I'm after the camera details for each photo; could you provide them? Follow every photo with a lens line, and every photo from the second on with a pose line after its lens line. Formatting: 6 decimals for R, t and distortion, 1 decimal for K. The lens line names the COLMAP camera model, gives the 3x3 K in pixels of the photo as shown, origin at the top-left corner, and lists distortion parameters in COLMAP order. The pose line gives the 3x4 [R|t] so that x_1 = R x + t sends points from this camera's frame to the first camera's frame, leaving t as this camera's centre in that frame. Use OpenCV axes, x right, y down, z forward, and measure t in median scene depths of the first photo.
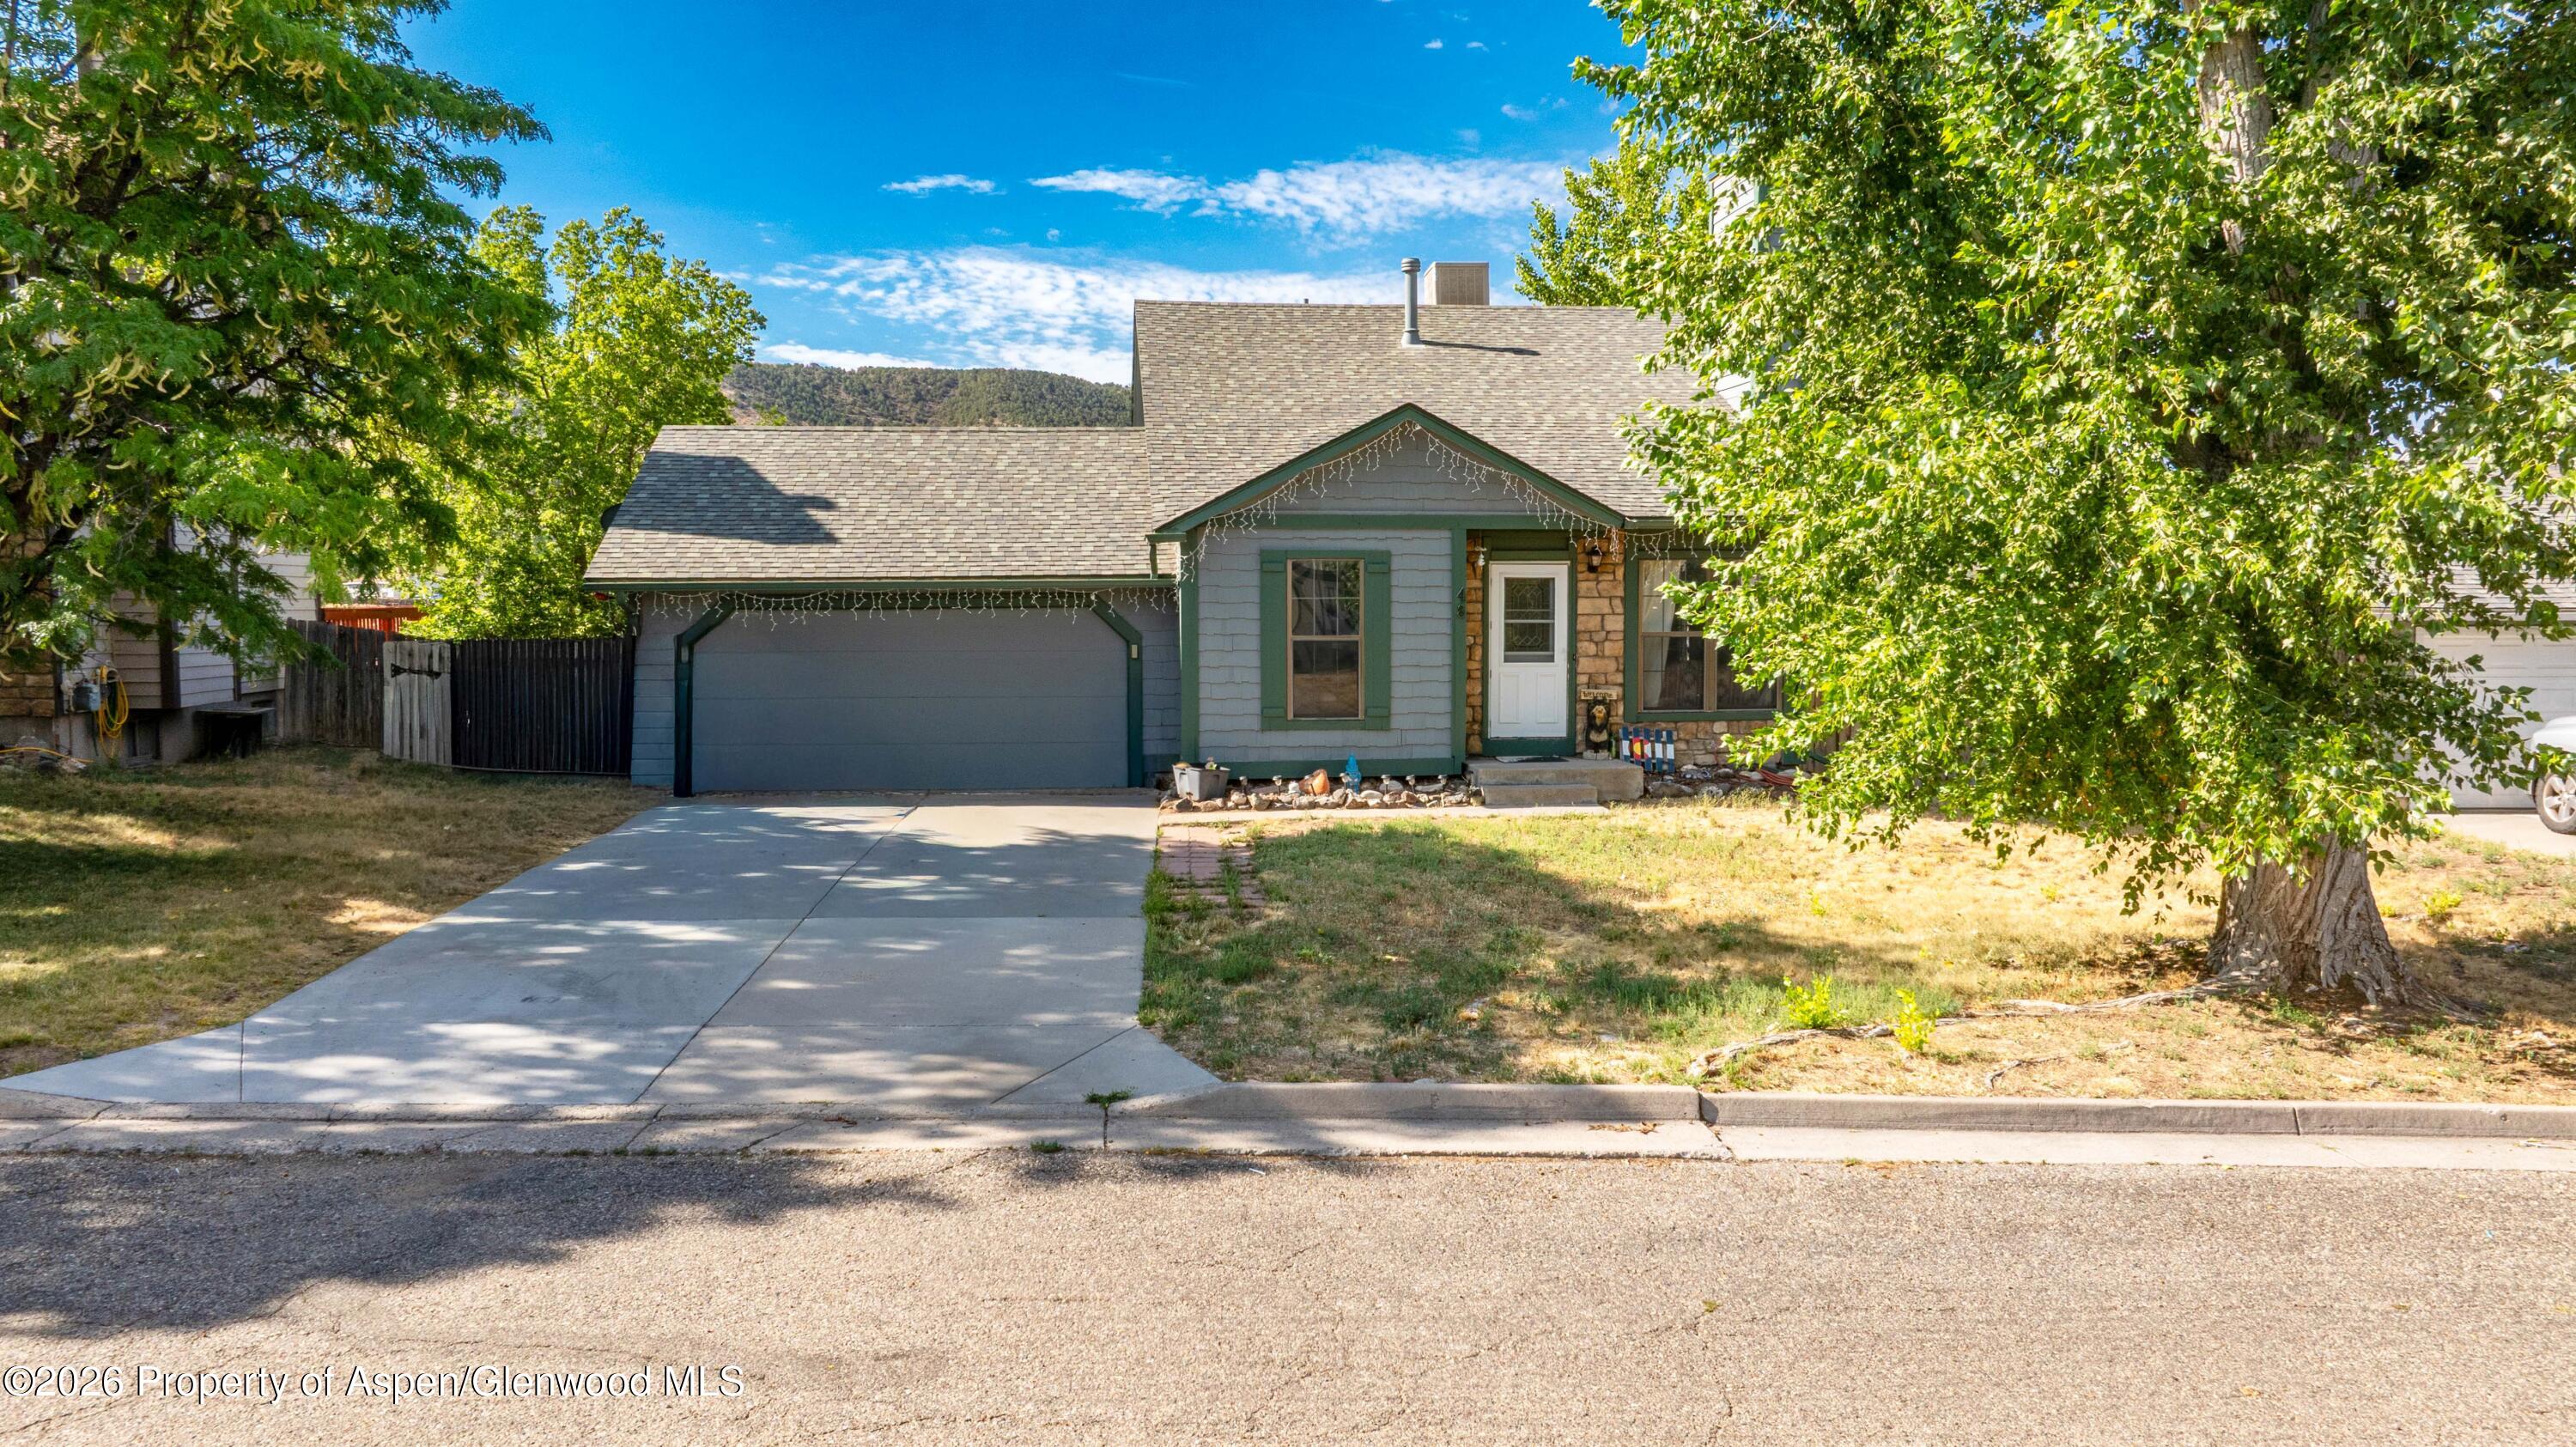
lens RADIAL K [[1821.0, 0, 1288.0], [0, 1821.0, 723.5], [0, 0, 1]] dist [-0.005554, -0.001583]
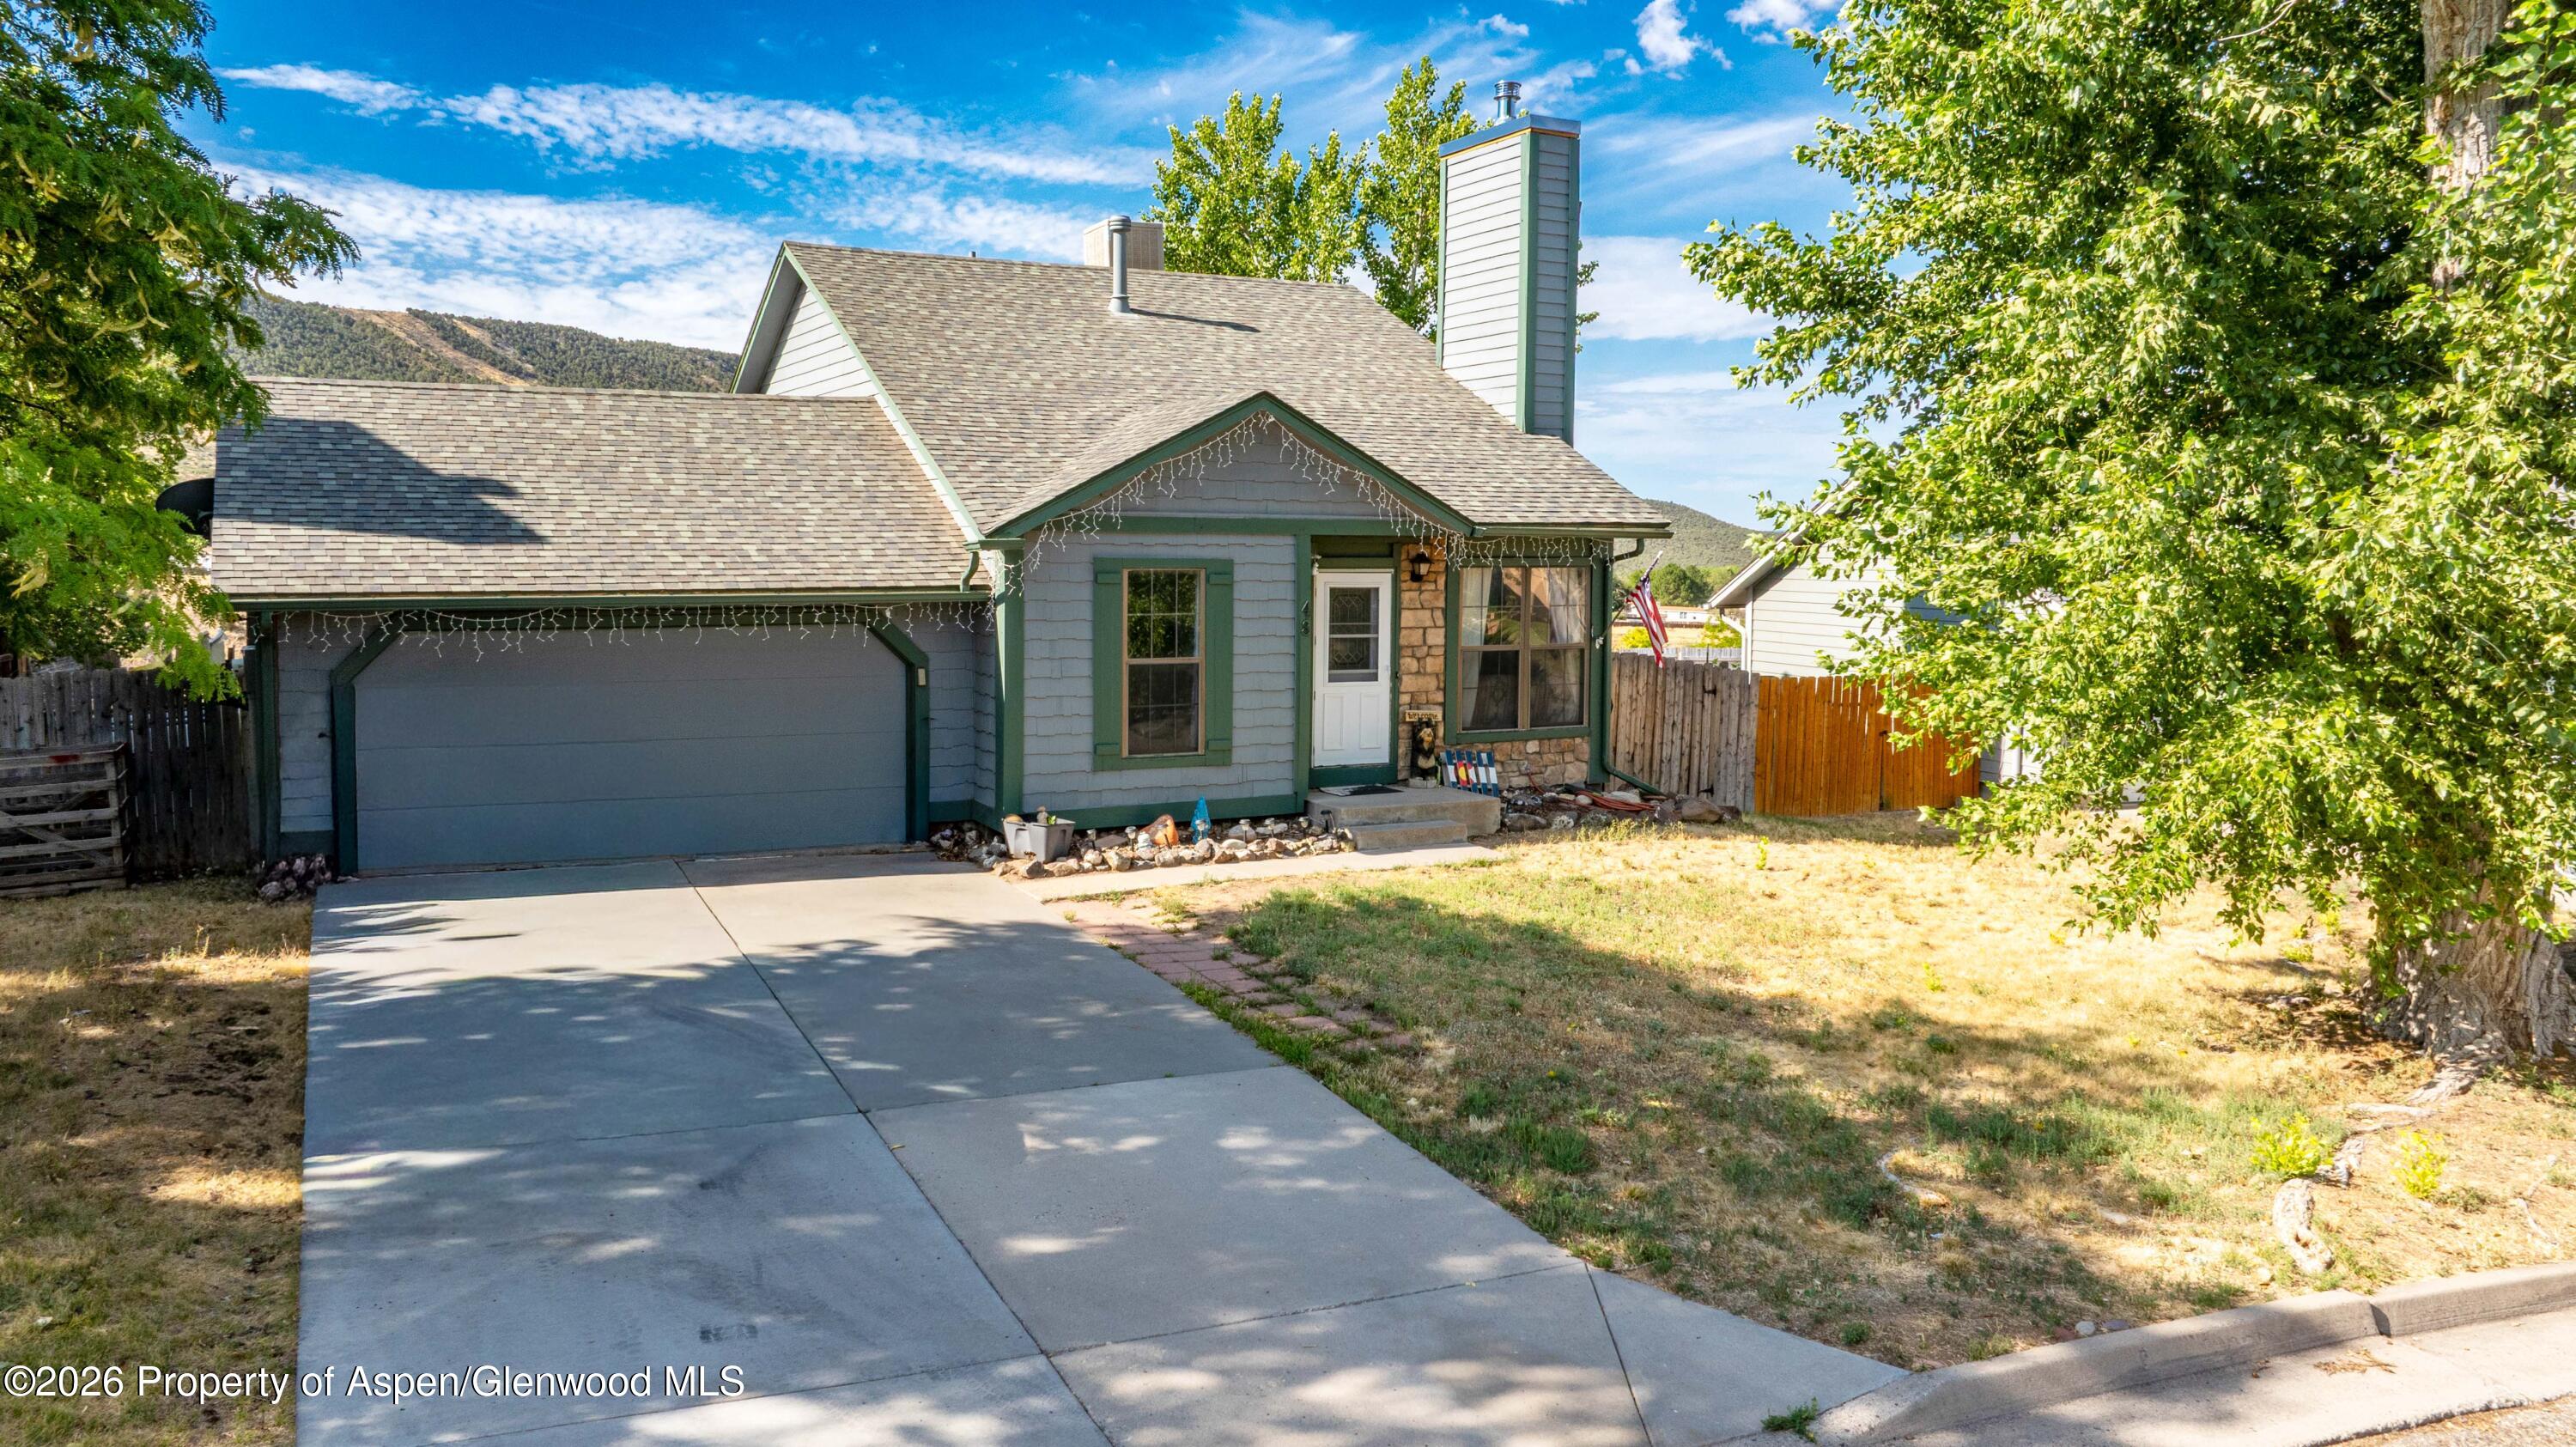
lens RADIAL K [[1869.7, 0, 1287.3], [0, 1869.7, 658.9], [0, 0, 1]] dist [0.000405, -0.001301]
pose [[0.940282, -0.010393, 0.340238, -0.221518], [0.015002, 0.999828, -0.010919, -0.036980], [-0.340066, 0.015371, 0.940276, 0.153669]]
